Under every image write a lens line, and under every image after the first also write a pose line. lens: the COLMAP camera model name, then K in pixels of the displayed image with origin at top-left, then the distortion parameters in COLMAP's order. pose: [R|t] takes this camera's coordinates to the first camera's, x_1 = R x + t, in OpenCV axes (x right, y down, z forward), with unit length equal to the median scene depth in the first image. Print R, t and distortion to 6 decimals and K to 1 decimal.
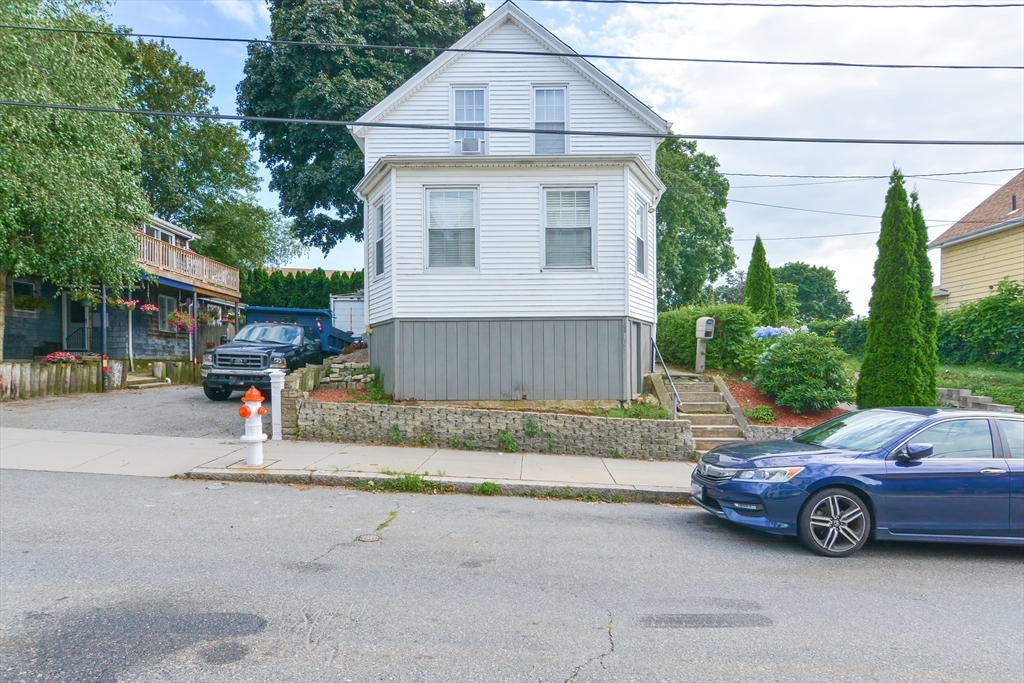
lens RADIAL K [[509.2, 0, 506.5], [0, 509.2, 371.3], [0, 0, 1]] dist [-0.015900, 0.000688]
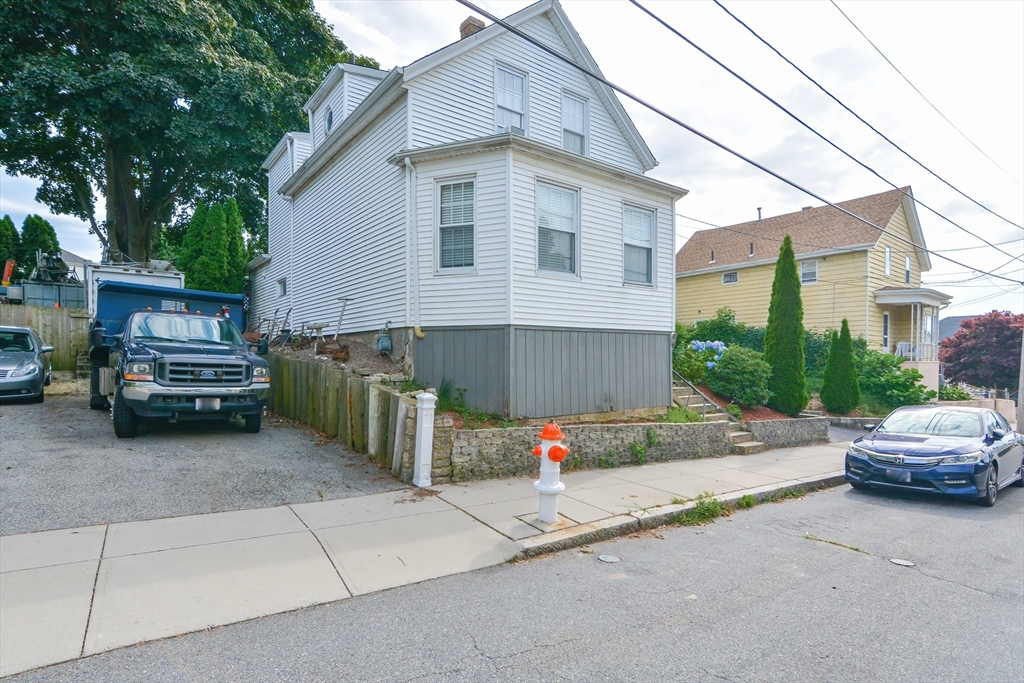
lens RADIAL K [[509.2, 0, 506.5], [0, 509.2, 371.3], [0, 0, 1]] dist [-0.015900, 0.000688]
pose [[0.802397, -0.010785, 0.596694, -0.738317], [0.001162, 0.999863, 0.016510, -0.040175], [-0.596790, -0.012554, 0.802299, 0.315208]]
